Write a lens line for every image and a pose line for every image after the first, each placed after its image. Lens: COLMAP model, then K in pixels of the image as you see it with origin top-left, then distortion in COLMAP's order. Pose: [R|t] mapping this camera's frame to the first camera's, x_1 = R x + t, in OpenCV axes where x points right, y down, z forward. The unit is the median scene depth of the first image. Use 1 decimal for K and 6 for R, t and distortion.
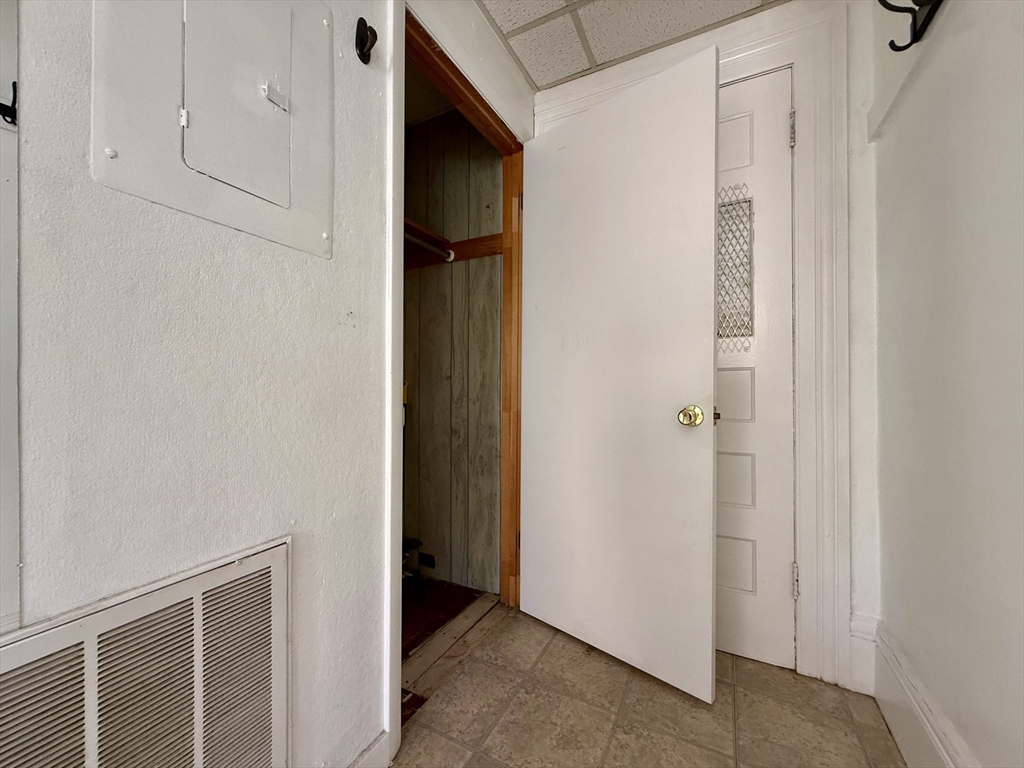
lens RADIAL K [[408.3, 0, 511.8], [0, 408.3, 382.6], [0, 0, 1]] dist [-0.001758, -0.000334]
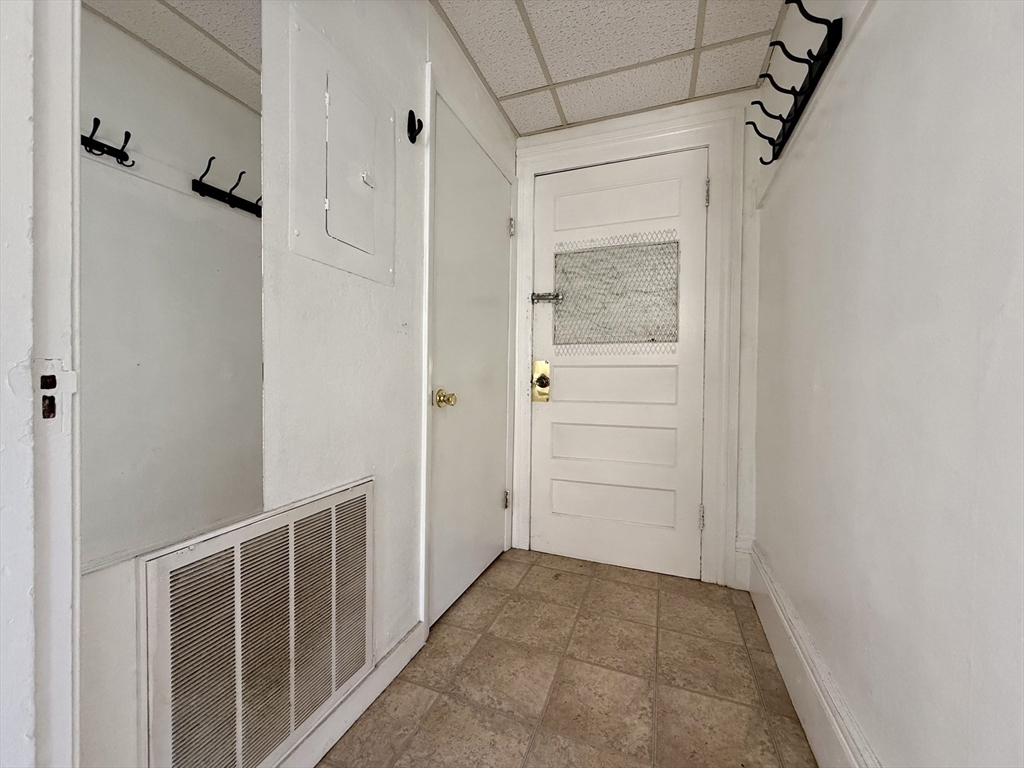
lens RADIAL K [[408.3, 0, 512.4], [0, 408.3, 382.5], [0, 0, 1]] dist [-0.001758, -0.000334]
pose [[0.992521, 0.009243, 0.121726, -0.146391], [-0.012135, 0.999661, 0.023039, -0.004296], [-0.121472, -0.024344, 0.992296, -0.345629]]
